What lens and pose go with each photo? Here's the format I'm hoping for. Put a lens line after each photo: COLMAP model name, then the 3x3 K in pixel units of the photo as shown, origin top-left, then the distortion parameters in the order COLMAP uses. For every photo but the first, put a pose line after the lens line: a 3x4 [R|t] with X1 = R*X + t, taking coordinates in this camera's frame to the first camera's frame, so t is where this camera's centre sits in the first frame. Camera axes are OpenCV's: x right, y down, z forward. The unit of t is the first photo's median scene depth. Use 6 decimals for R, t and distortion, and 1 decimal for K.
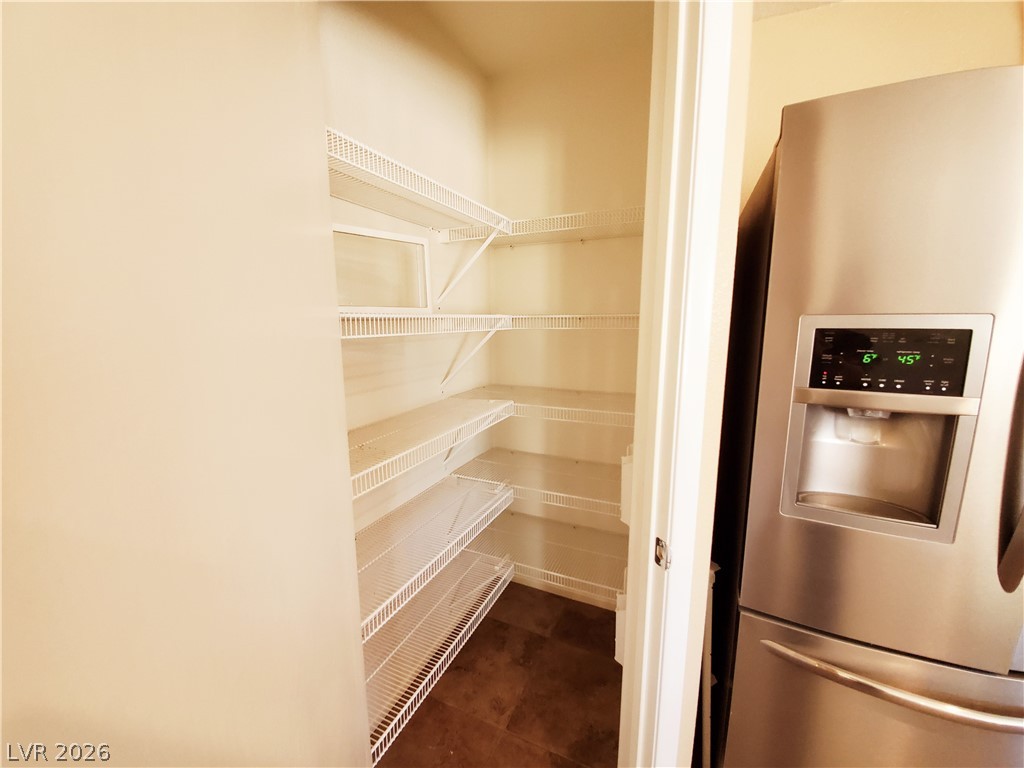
lens RADIAL K [[404.0, 0, 511.2], [0, 404.0, 389.5], [0, 0, 1]] dist [0.011862, -0.016159]
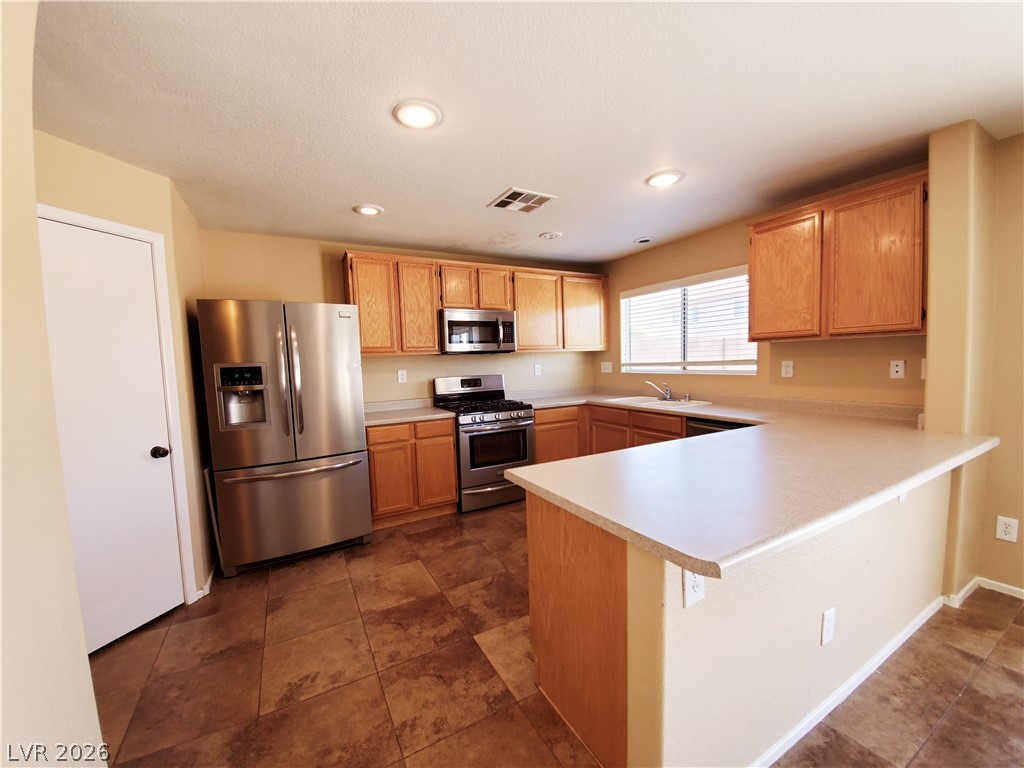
lens RADIAL K [[404.0, 0, 511.2], [0, 404.0, 389.5], [0, 0, 1]] dist [0.011862, -0.016159]
pose [[0.591535, -0.073970, 0.802879, -0.462222], [0.162153, 0.986351, -0.028596, 0.485312], [-0.789805, 0.147105, 0.595456, -2.702735]]
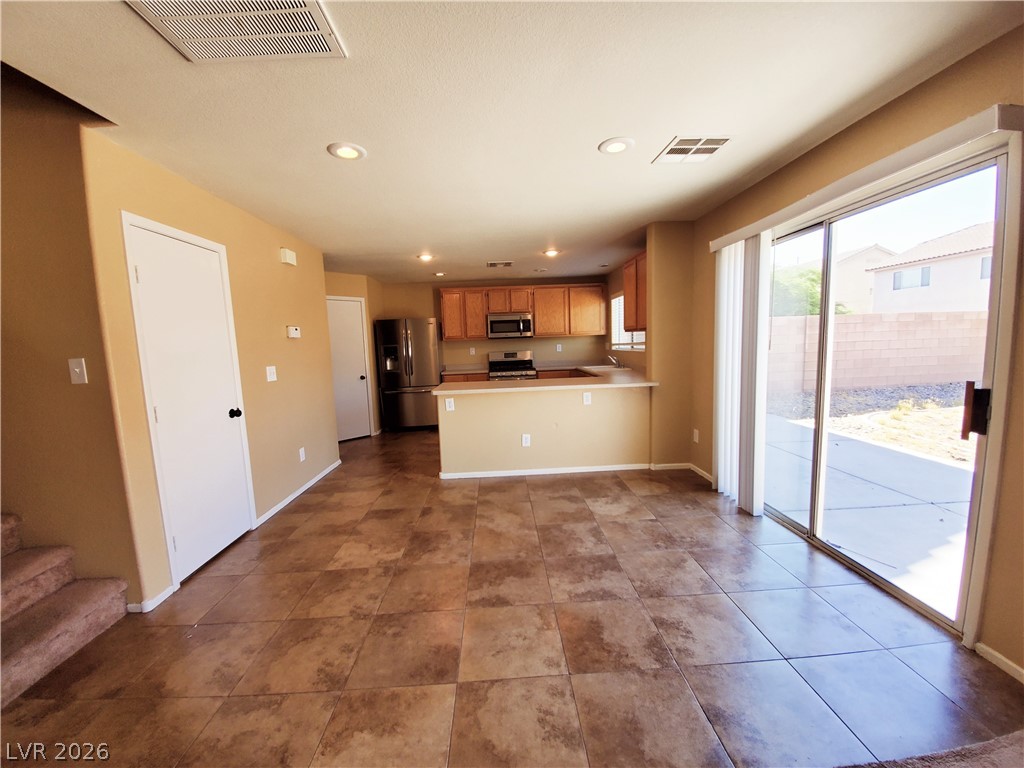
lens RADIAL K [[404.0, 0, 511.2], [0, 404.0, 389.5], [0, 0, 1]] dist [0.011862, -0.016159]
pose [[0.889912, -0.082548, 0.448601, -0.656712], [0.110341, 0.993237, -0.036120, 1.259765], [-0.442586, 0.081642, 0.893002, -7.229774]]
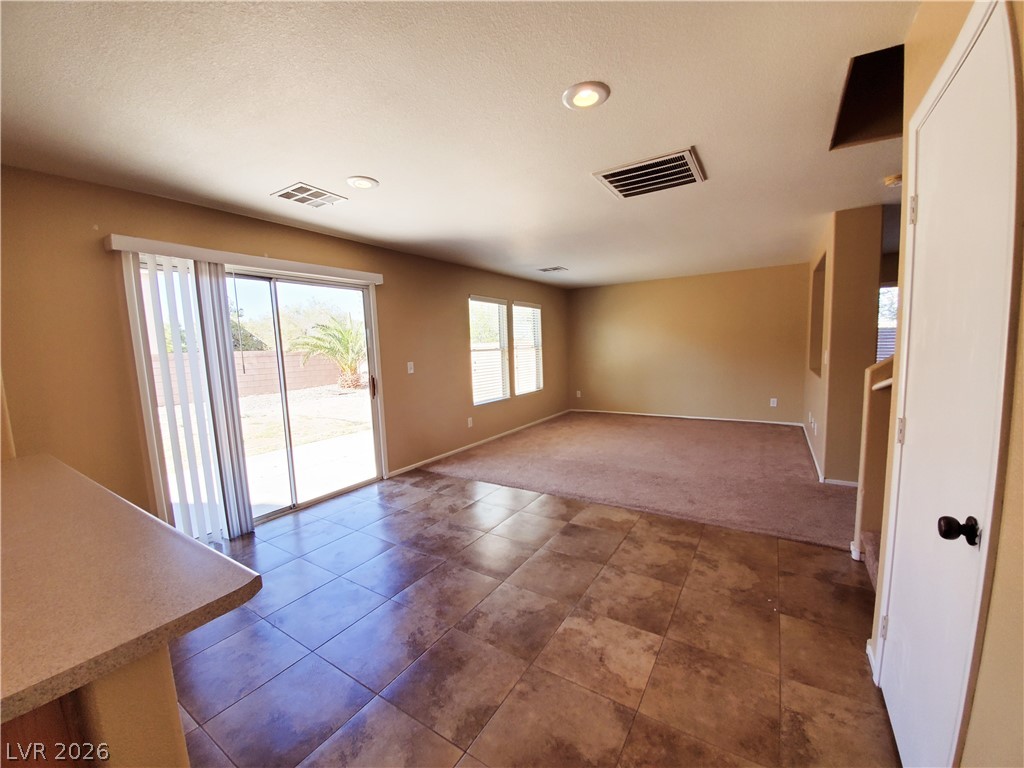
lens RADIAL K [[404.0, 0, 511.2], [0, 404.0, 389.5], [0, 0, 1]] dist [0.011862, -0.016159]
pose [[-0.989820, 0.021705, 0.140658, -0.130900], [0.059275, 0.961379, 0.268770, 0.276620], [-0.129392, 0.274372, -0.952879, -1.628664]]
